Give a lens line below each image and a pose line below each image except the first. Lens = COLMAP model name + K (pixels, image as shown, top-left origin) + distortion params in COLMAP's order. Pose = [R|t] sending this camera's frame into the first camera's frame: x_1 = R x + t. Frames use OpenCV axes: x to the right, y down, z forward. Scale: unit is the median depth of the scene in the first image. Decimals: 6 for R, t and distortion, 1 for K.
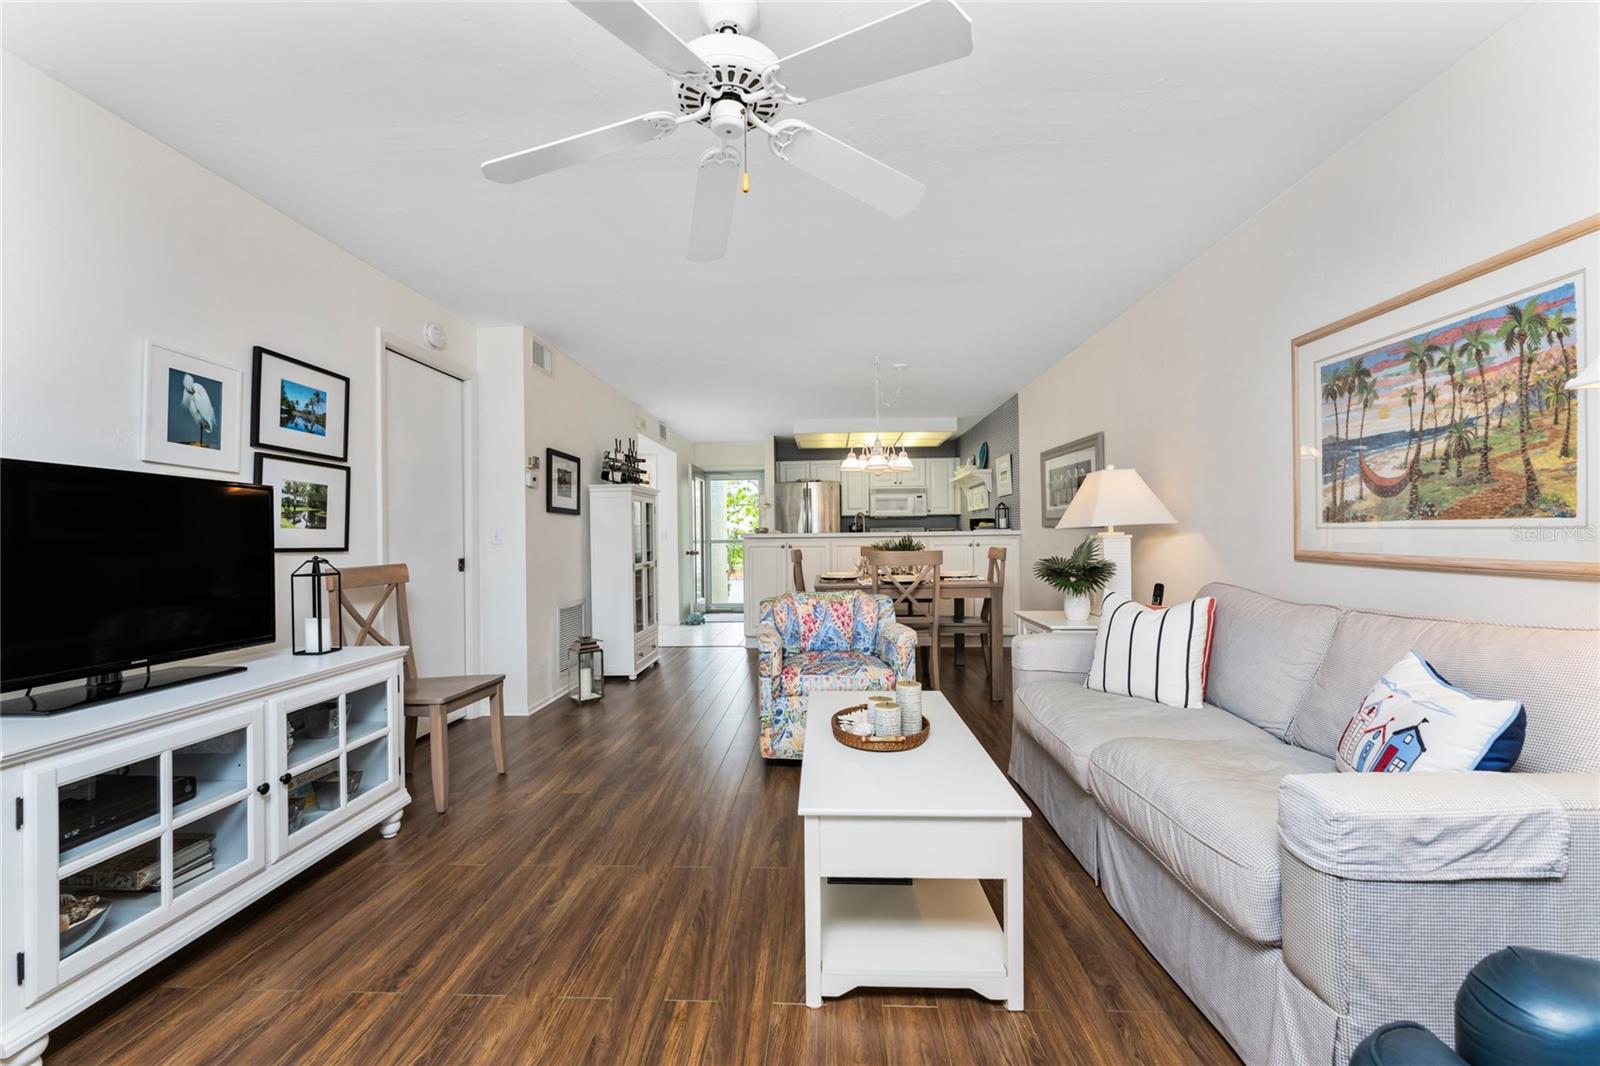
lens RADIAL K [[647.8, 0, 798.6], [0, 647.8, 537.8], [0, 0, 1]] dist [-0.005302, 0.000637]
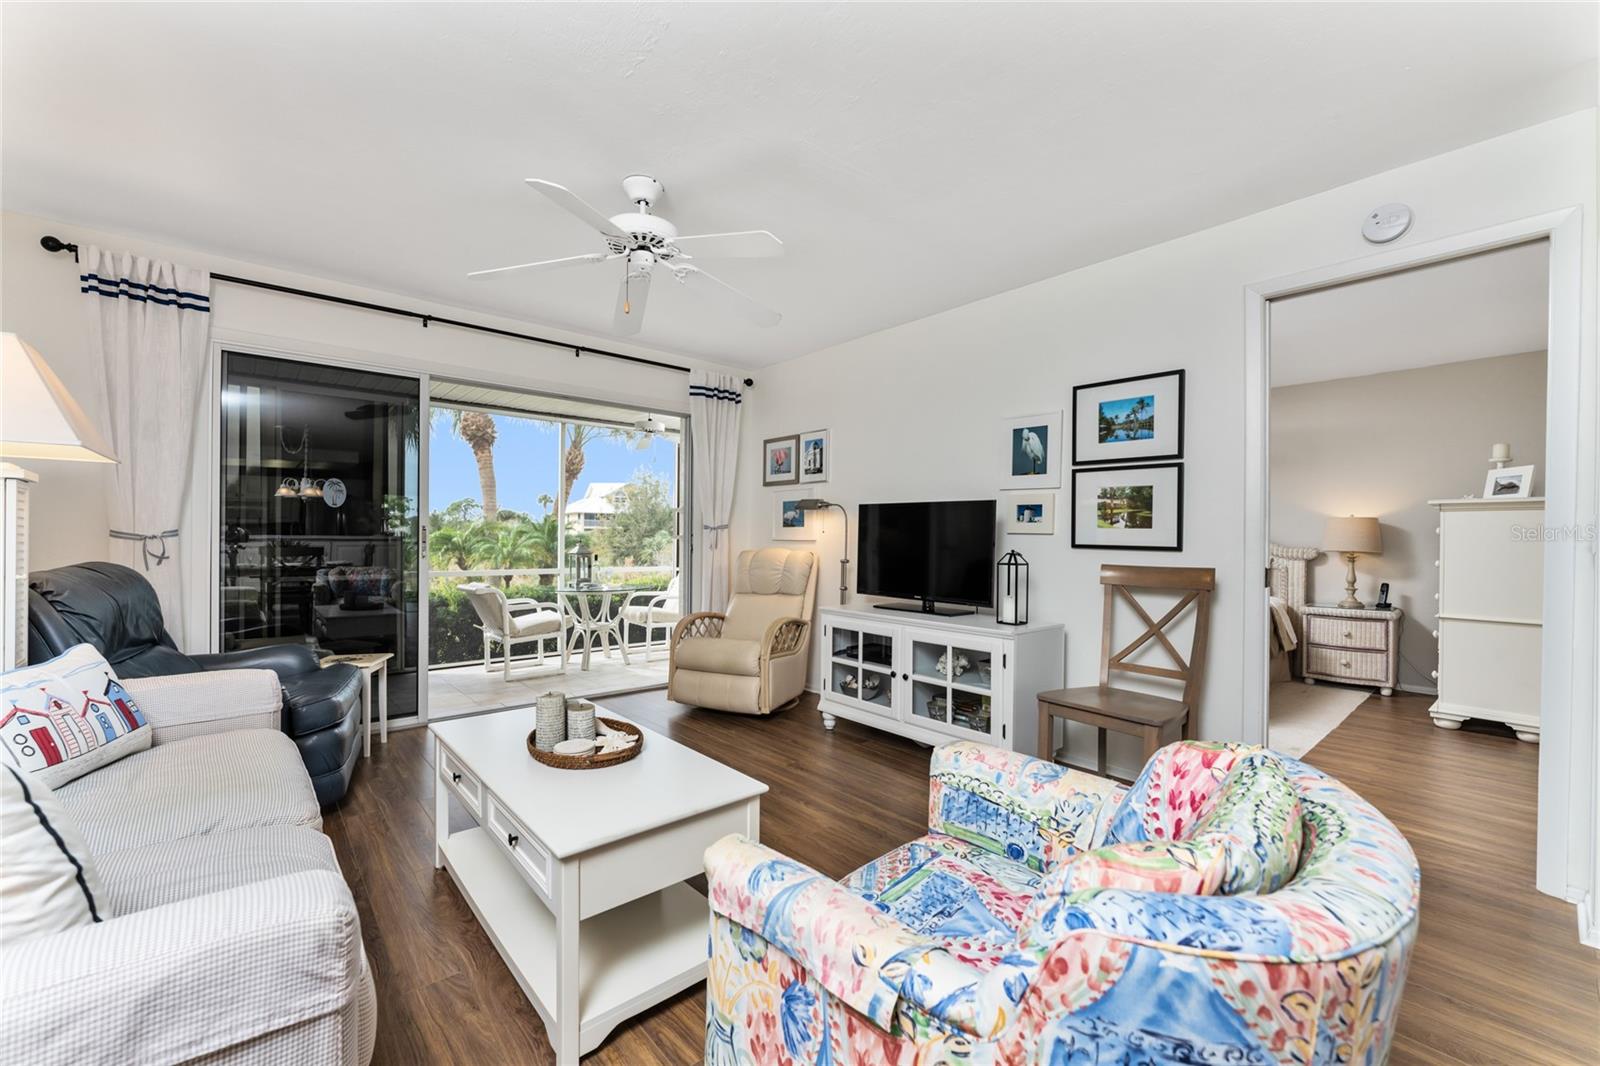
lens RADIAL K [[647.8, 0, 794.9], [0, 647.8, 535.7], [0, 0, 1]] dist [-0.005302, 0.000637]
pose [[-0.728043, 0.002163, -0.685528, 0.483941], [-0.002694, 0.999978, 0.006017, -0.007294], [0.685526, 0.006228, -0.728021, 1.676207]]
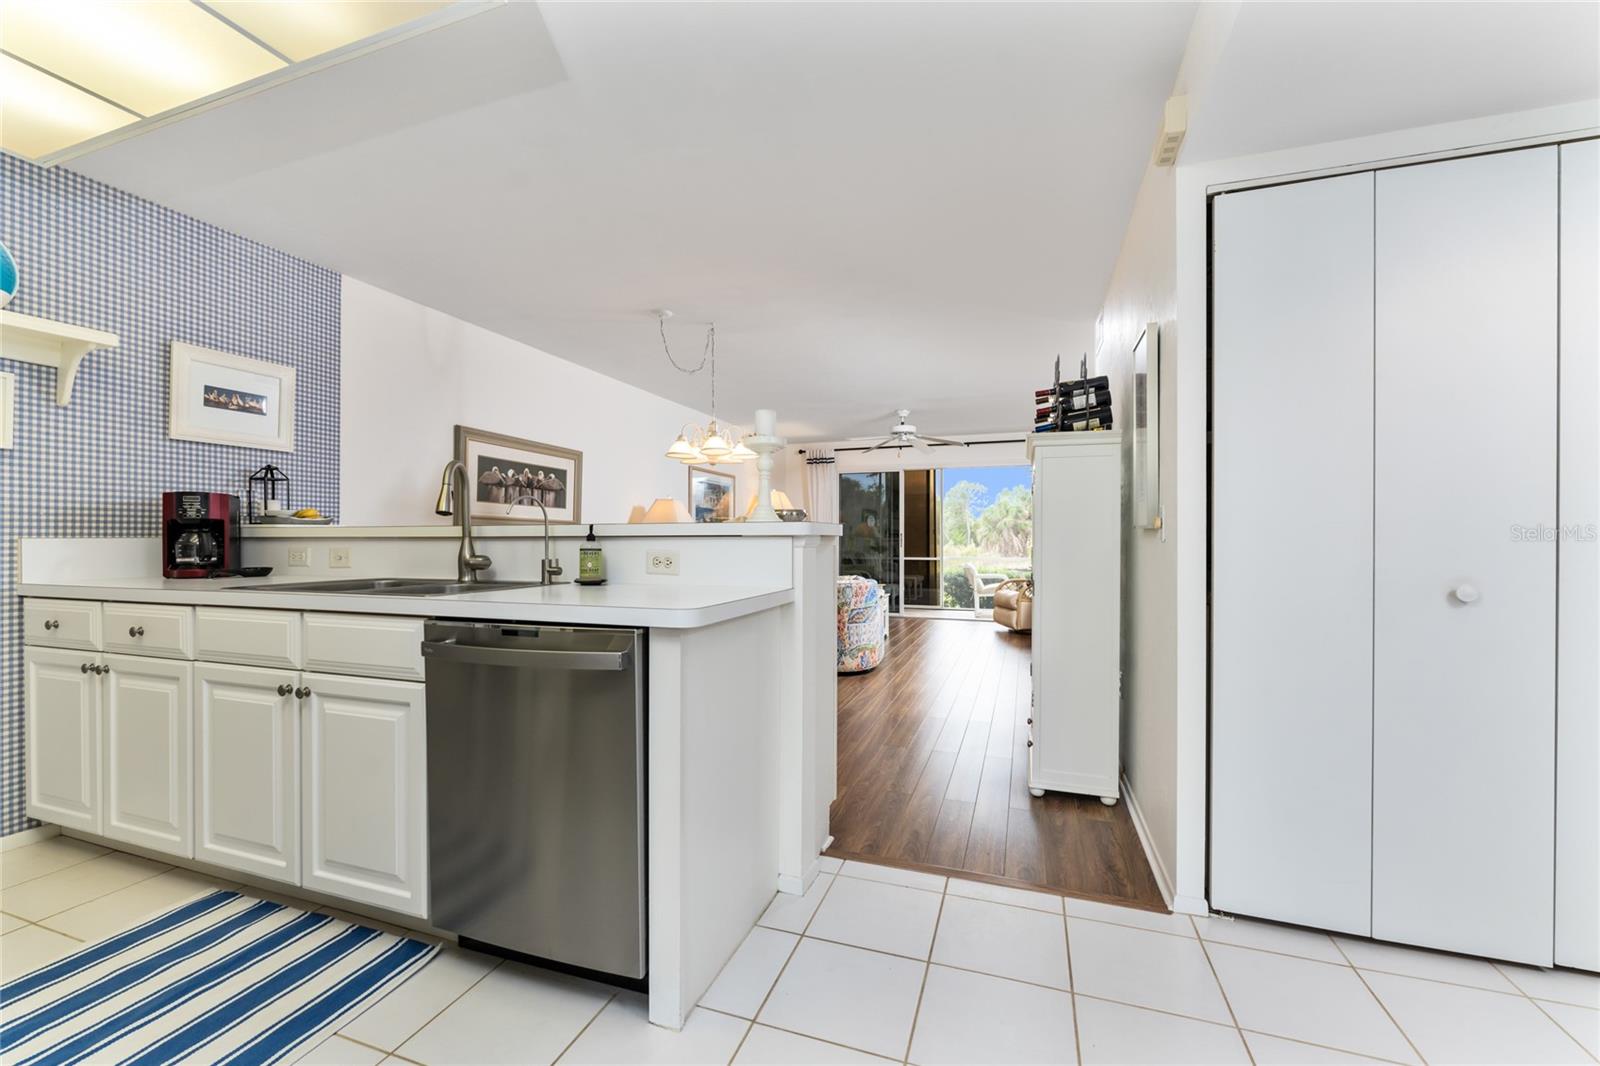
lens RADIAL K [[647.8, 0, 794.4], [0, 647.8, 544.1], [0, 0, 1]] dist [-0.005302, 0.000637]
pose [[-0.955793, 0.009407, 0.293889, -0.476552], [0.012668, 0.999878, 0.009192, 0.001073], [-0.293766, 0.012509, -0.955796, 3.746897]]
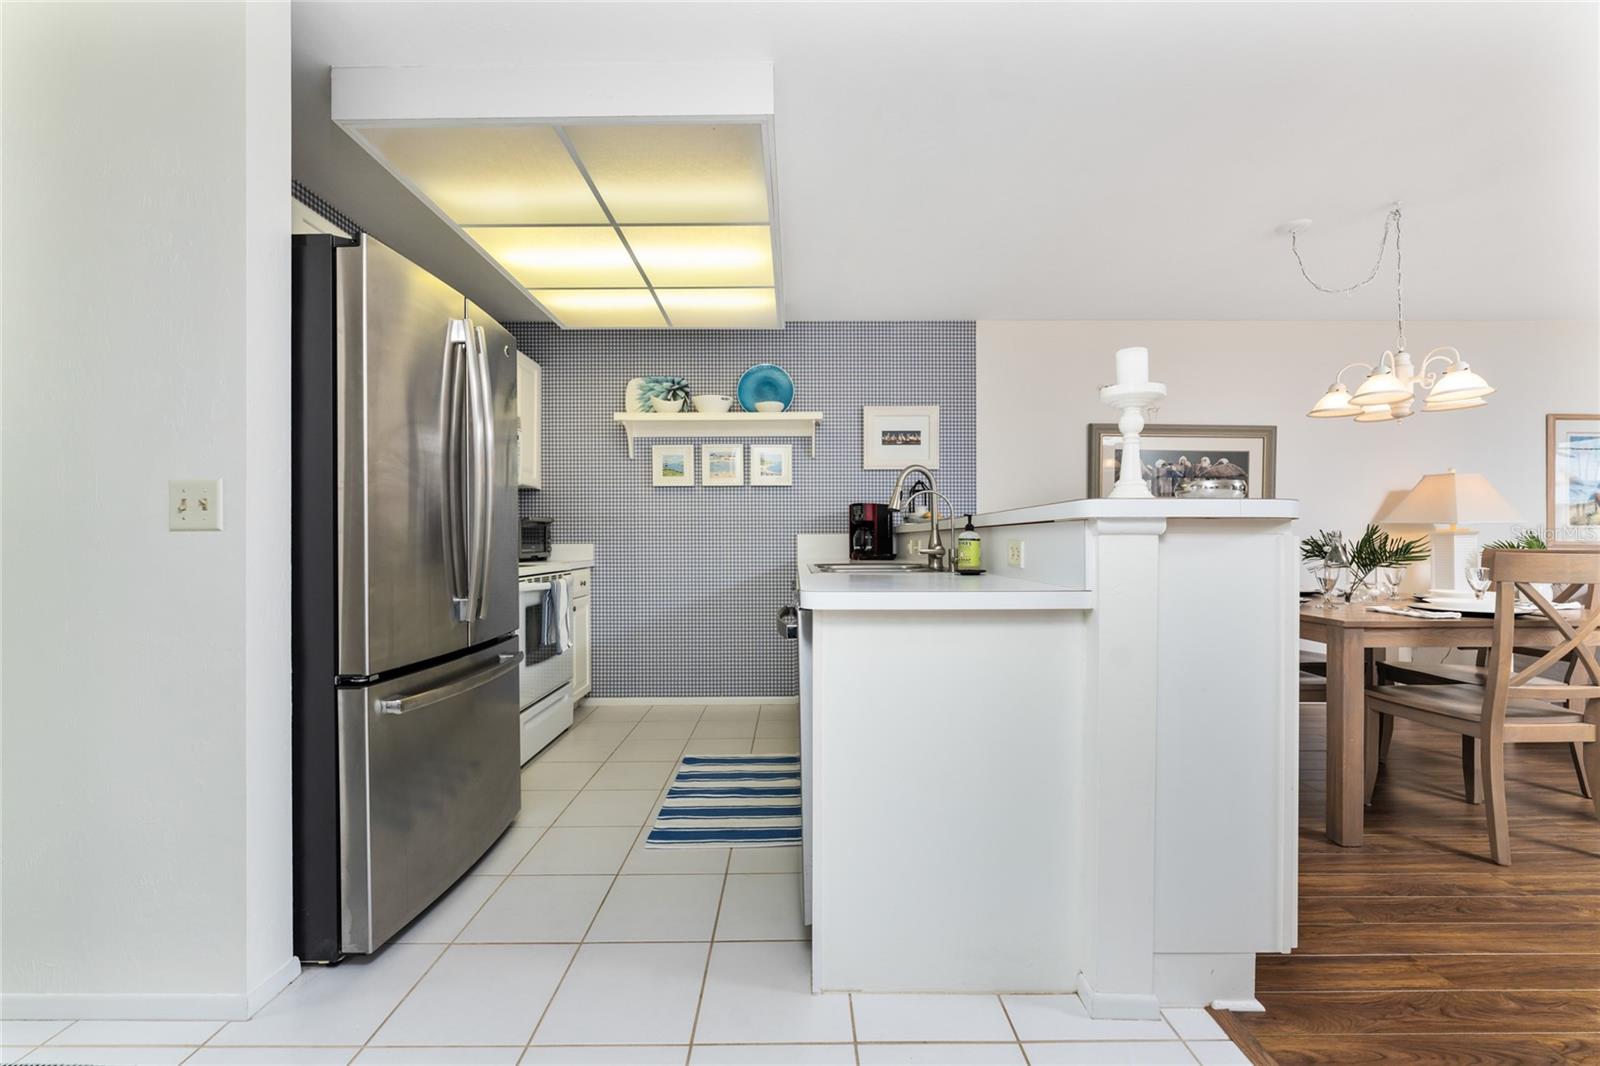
lens RADIAL K [[647.8, 0, 794.2], [0, 647.8, 536.9], [0, 0, 1]] dist [-0.005302, 0.000637]
pose [[-0.050357, 0.018052, 0.998568, -0.833184], [0.006899, 0.999819, -0.017727, 0.023832], [-0.998707, 0.005997, -0.050472, 3.257312]]
